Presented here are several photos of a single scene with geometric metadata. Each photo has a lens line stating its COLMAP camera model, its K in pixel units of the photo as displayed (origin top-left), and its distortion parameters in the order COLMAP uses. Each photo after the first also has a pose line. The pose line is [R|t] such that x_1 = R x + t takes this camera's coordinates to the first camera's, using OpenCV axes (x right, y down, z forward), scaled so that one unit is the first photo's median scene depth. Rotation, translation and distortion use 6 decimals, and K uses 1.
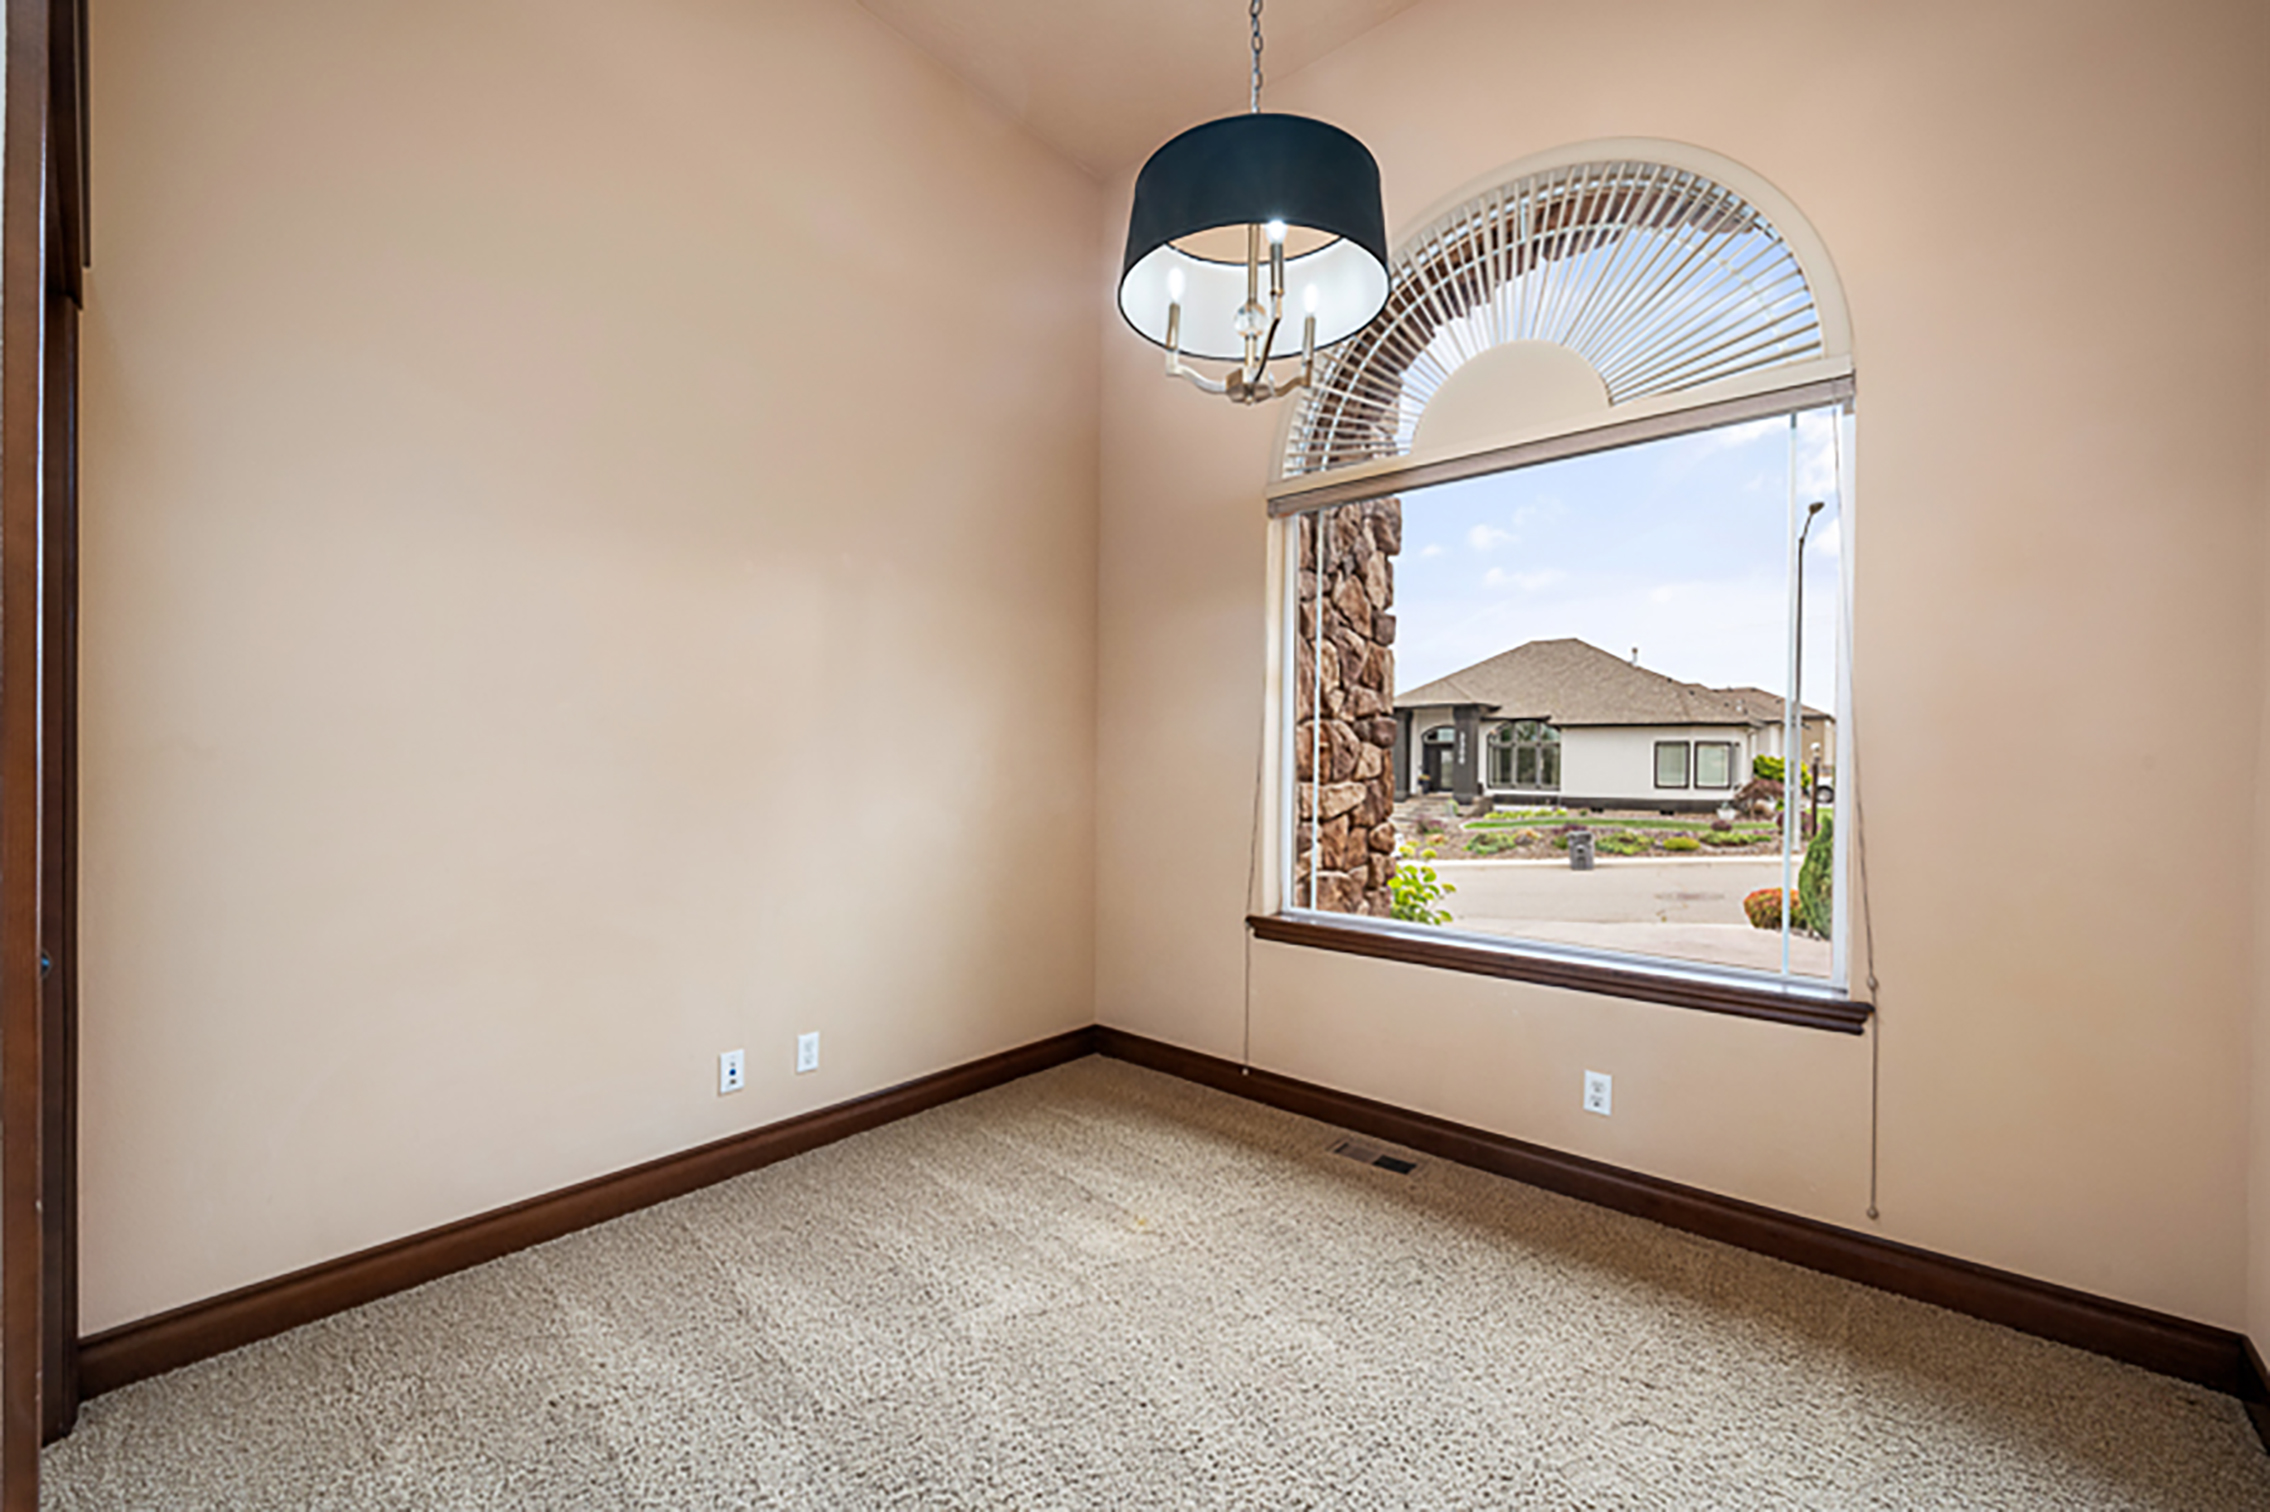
lens RADIAL K [[902.6, 0, 1134.8], [0, 902.6, 772.1], [0, 0, 1]] dist [-0.000628, -0.000157]
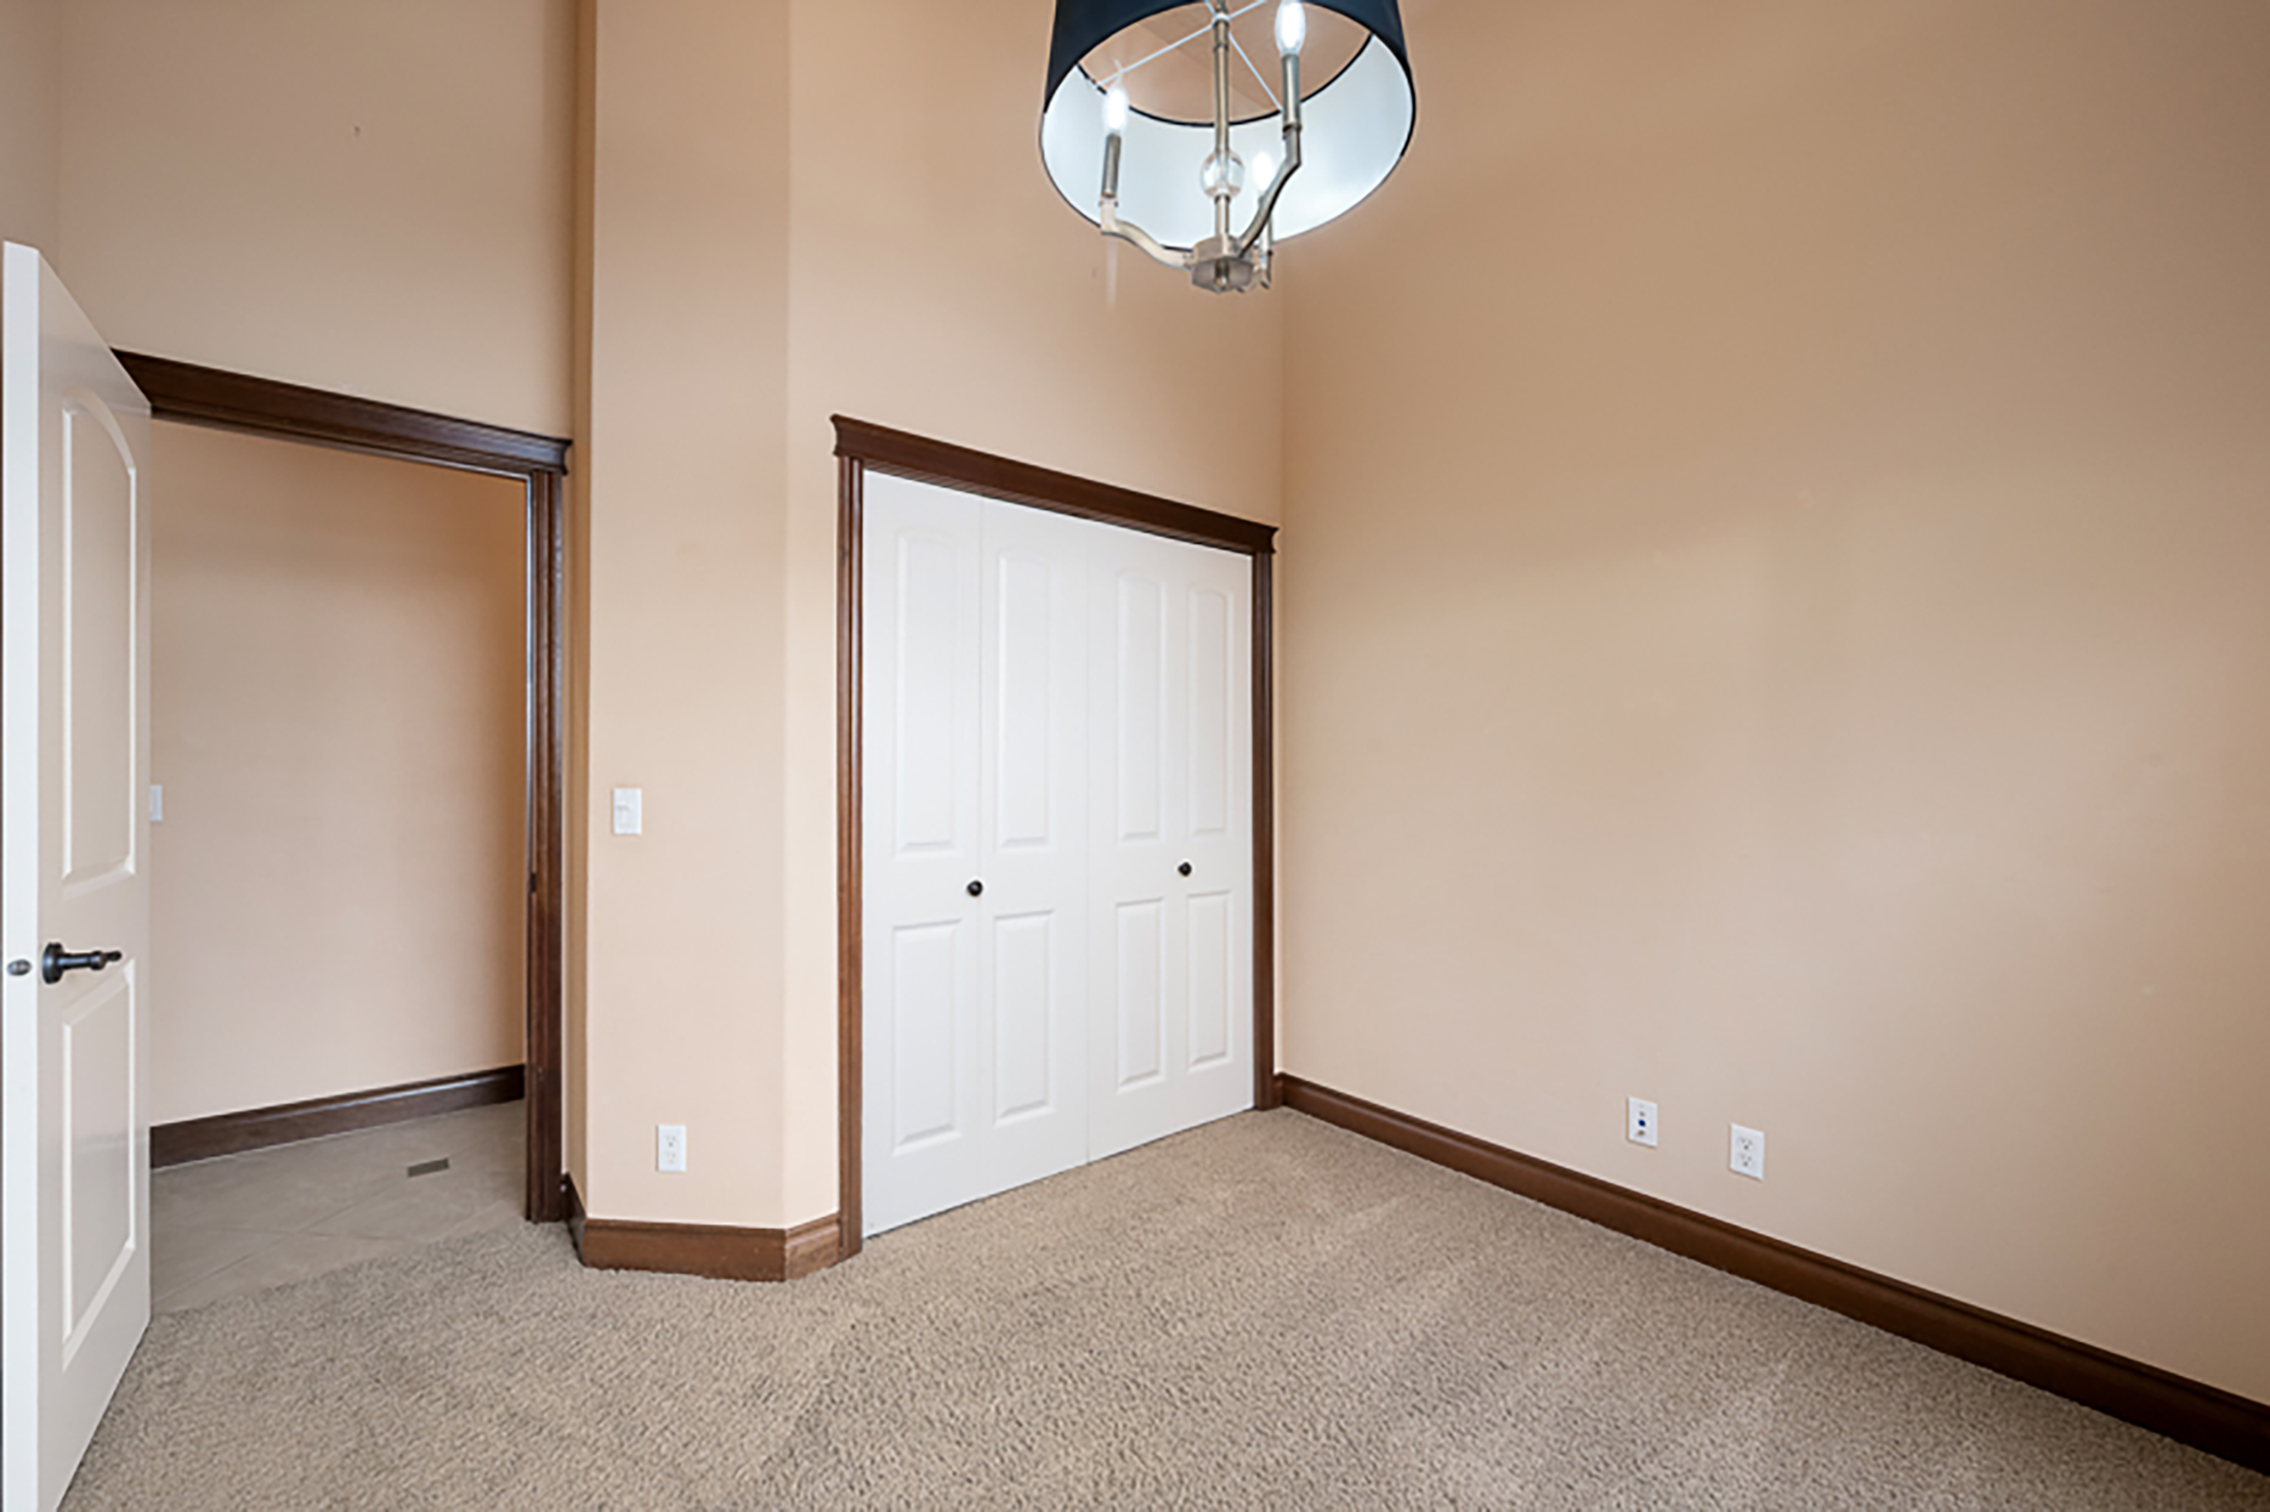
lens RADIAL K [[902.6, 0, 1134.8], [0, 902.6, 772.1], [0, 0, 1]] dist [-0.000628, -0.000157]
pose [[-0.180379, -0.014050, -0.983497, 0.537706], [-0.008162, 0.999885, -0.012787, -0.001447], [0.983563, 0.005721, -0.180473, 0.666866]]
